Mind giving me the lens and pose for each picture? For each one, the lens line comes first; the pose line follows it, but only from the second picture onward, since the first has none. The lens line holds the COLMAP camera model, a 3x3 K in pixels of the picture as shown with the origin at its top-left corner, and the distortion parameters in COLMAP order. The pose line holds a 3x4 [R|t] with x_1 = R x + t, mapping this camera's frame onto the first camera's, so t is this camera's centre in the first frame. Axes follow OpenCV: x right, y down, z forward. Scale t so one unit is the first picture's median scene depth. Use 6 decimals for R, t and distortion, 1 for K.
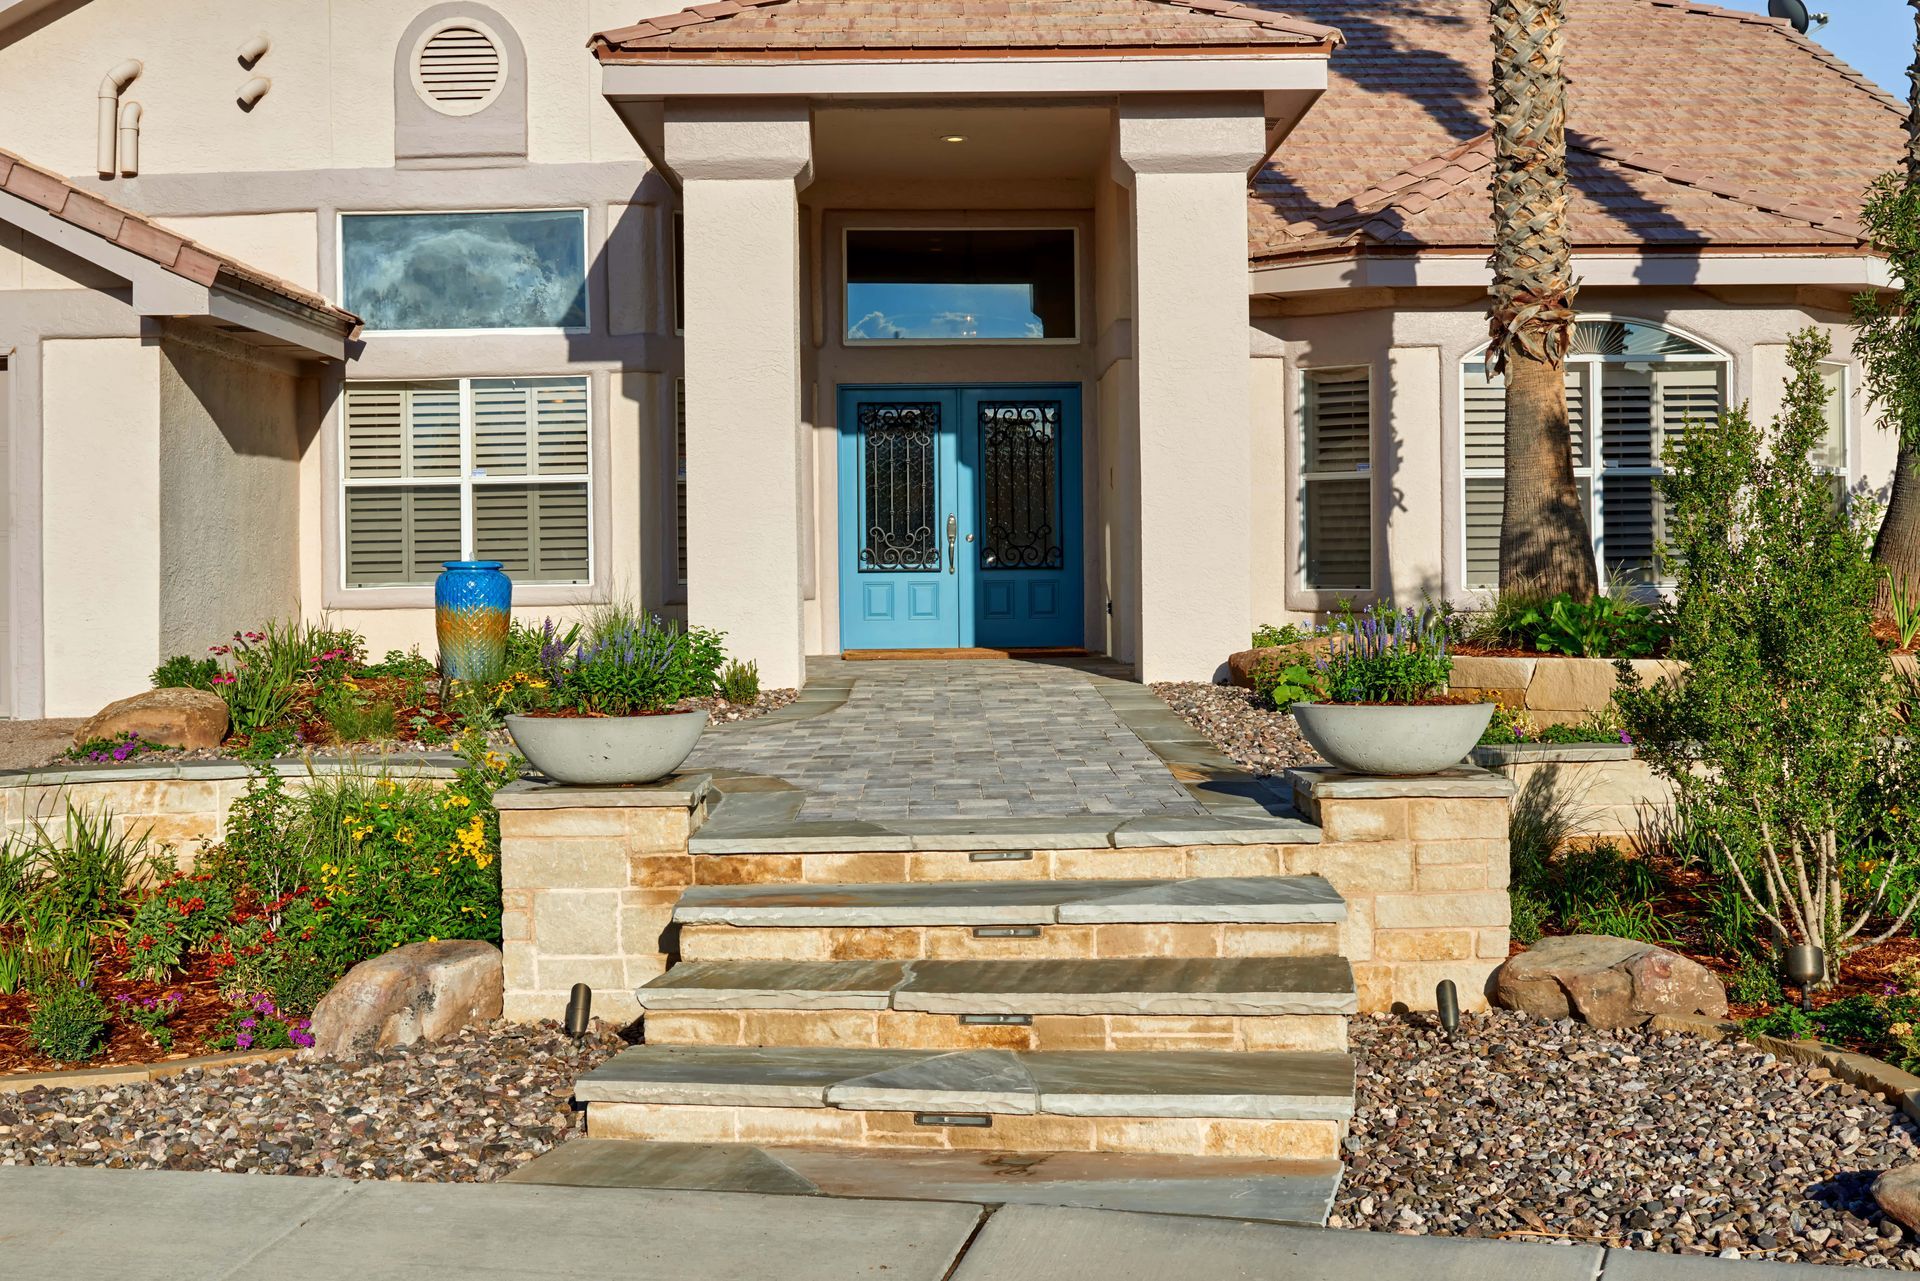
lens RADIAL K [[2485.2, 0, 978.7], [0, 2485.2, 578.0], [0, 0, 1]] dist [-0.061396, 0.000000]
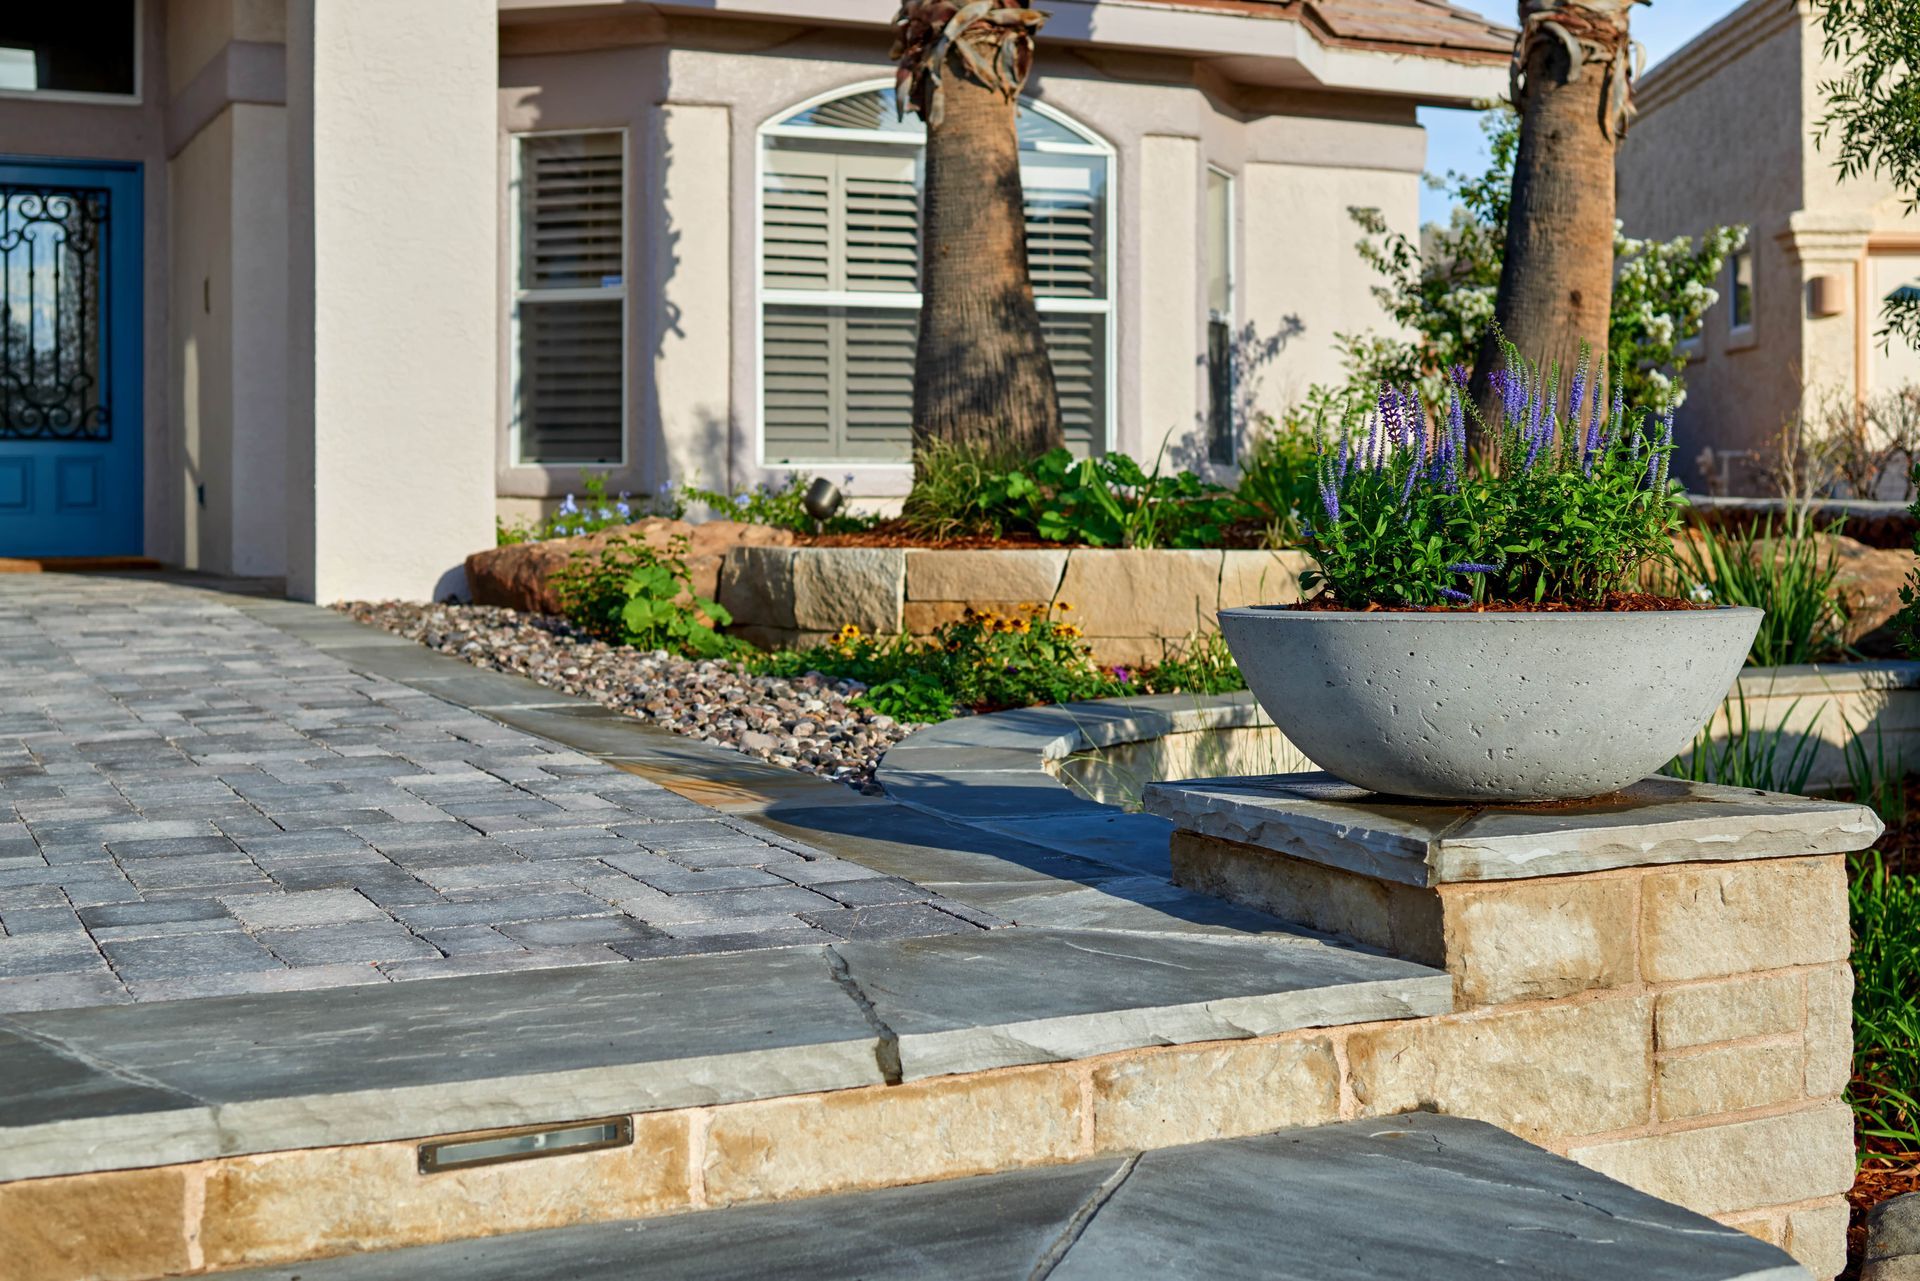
lens RADIAL K [[2485.2, 0, 977.5], [0, 2485.2, 508.1], [0, 0, 1]] dist [-0.061396, 0.000000]
pose [[0.911977, 0.006609, 0.410189, -0.037870], [-0.005274, 0.999976, -0.004387, 0.023881], [-0.410208, 0.001837, 0.911990, 0.439938]]
